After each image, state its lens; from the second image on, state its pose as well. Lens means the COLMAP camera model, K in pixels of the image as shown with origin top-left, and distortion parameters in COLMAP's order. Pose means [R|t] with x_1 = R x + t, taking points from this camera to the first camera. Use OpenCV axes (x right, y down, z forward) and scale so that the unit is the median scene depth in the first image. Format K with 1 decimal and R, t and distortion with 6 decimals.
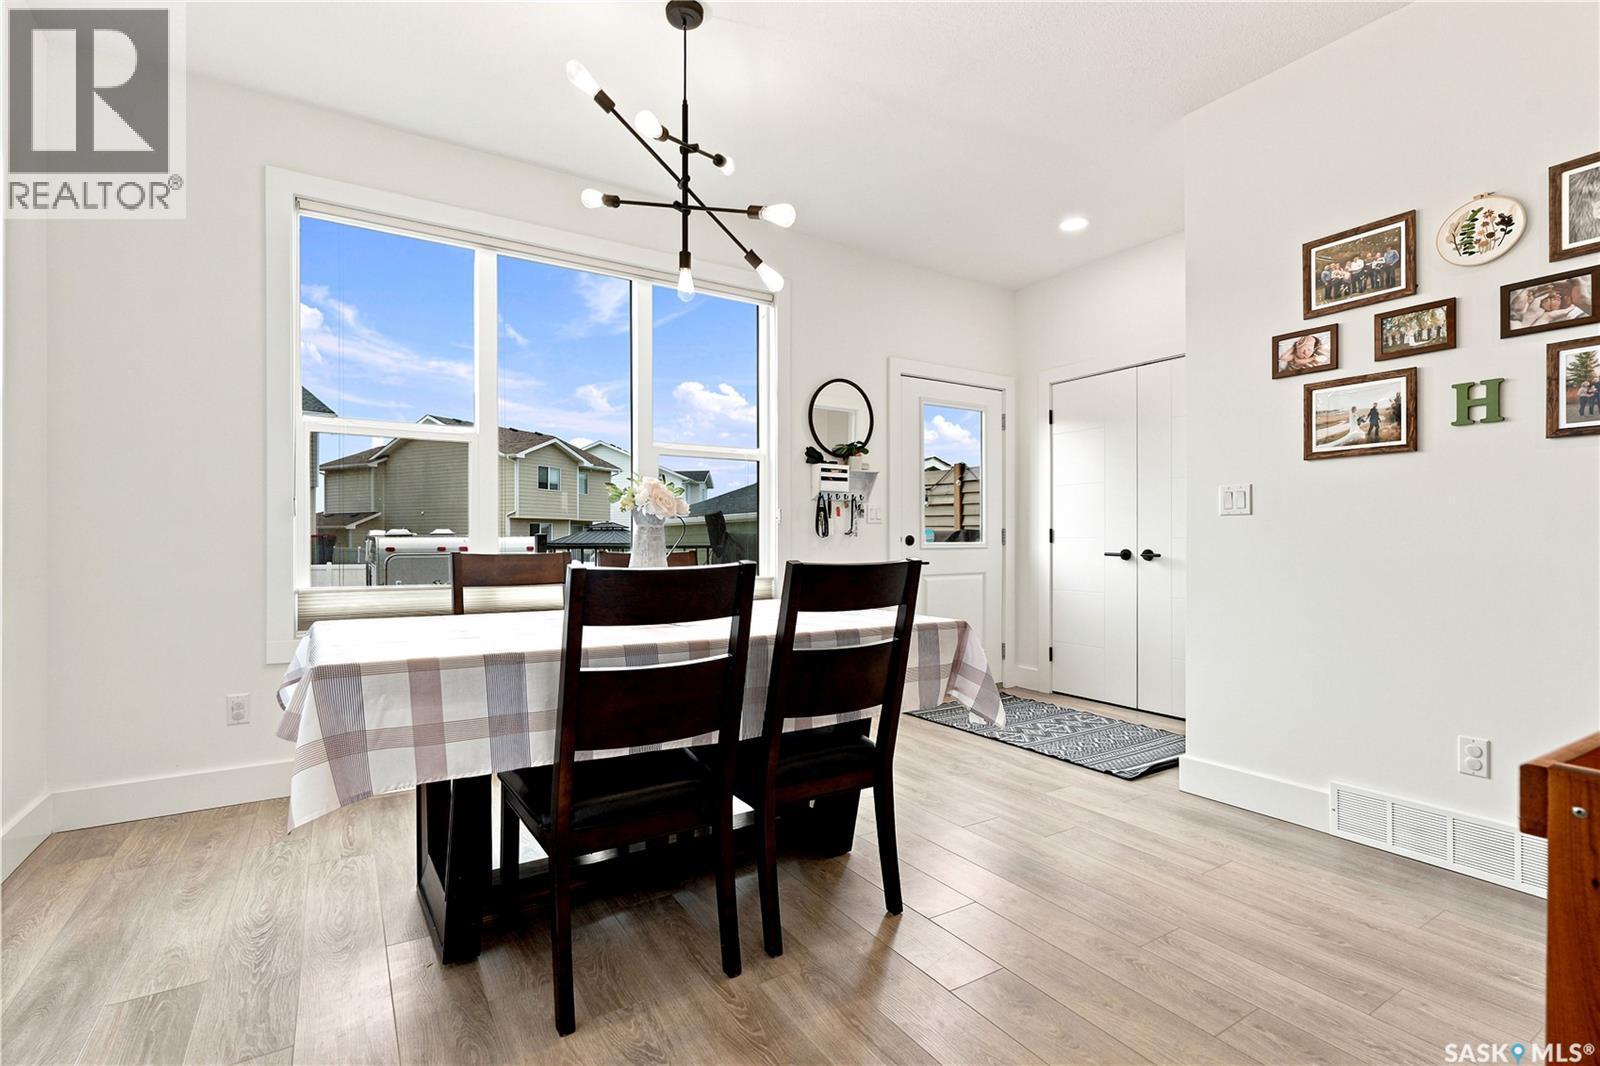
lens RADIAL K [[726.7, 0, 800.0], [0, 726.7, 533.0], [0, 0, 1]] dist [0.001467, 0.000790]
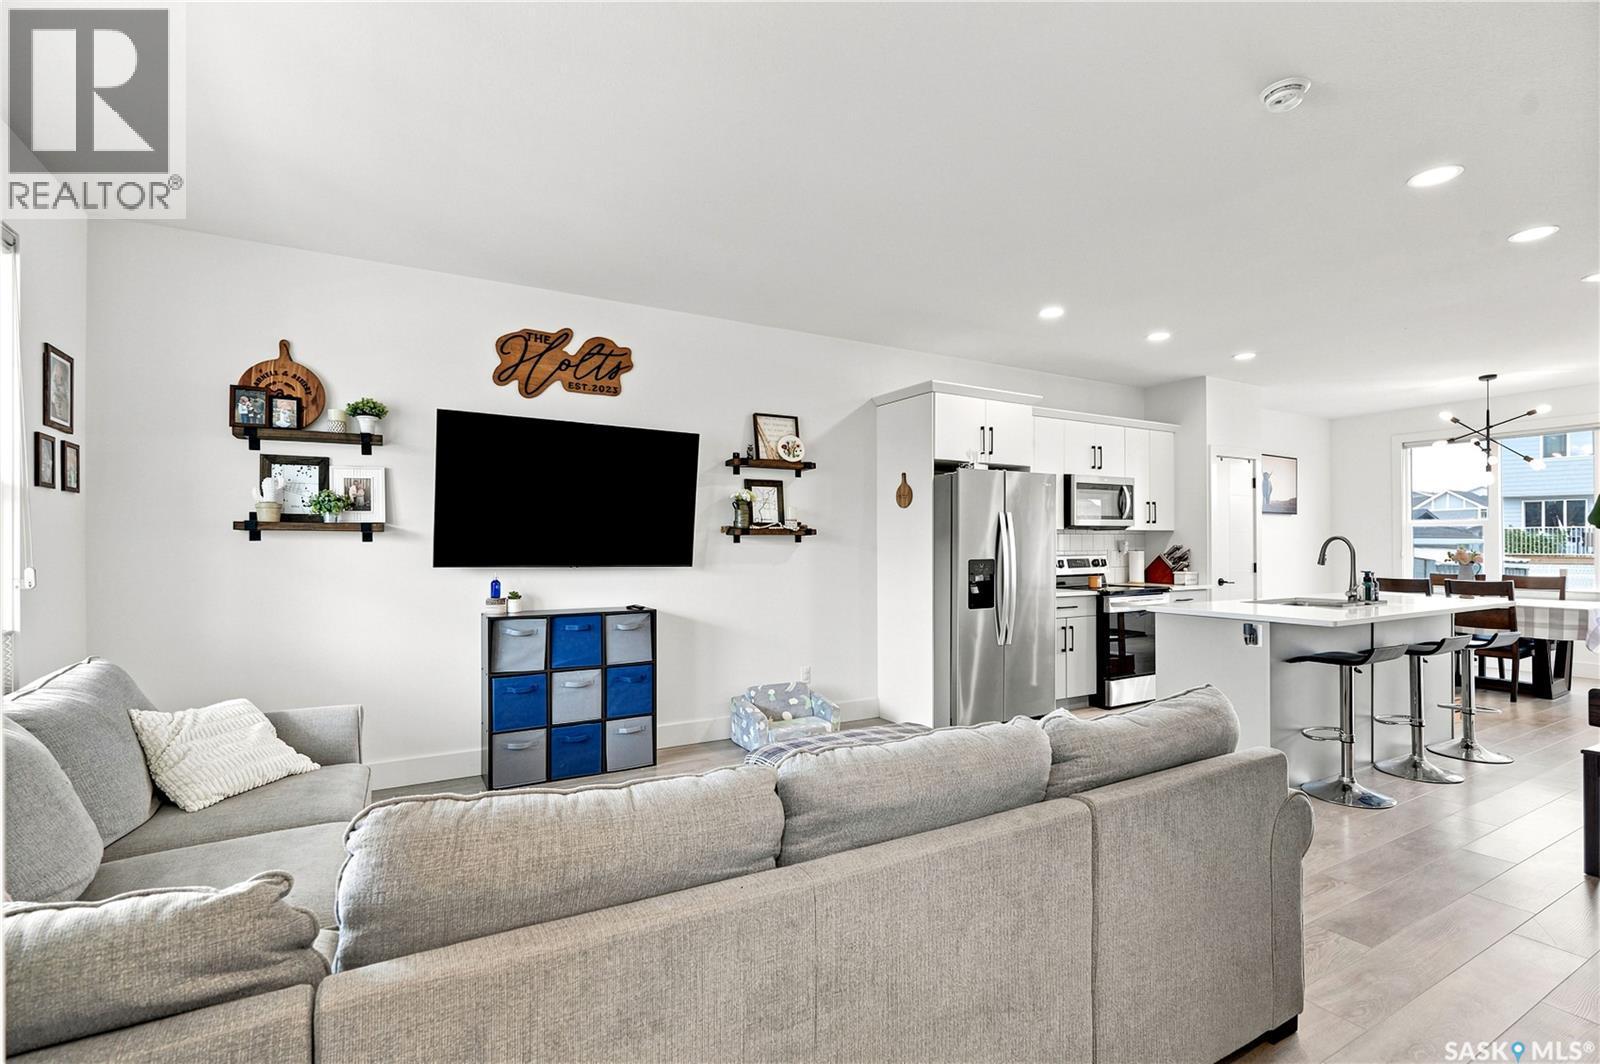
lens RADIAL K [[726.7, 0, 800.0], [0, 726.7, 532.0], [0, 0, 1]] dist [0.001467, 0.000790]
pose [[-0.040987, -0.020125, -0.998957, 2.571301], [0.012173, 0.999713, -0.020639, -0.110793], [0.999086, -0.013007, -0.040730, -1.421938]]
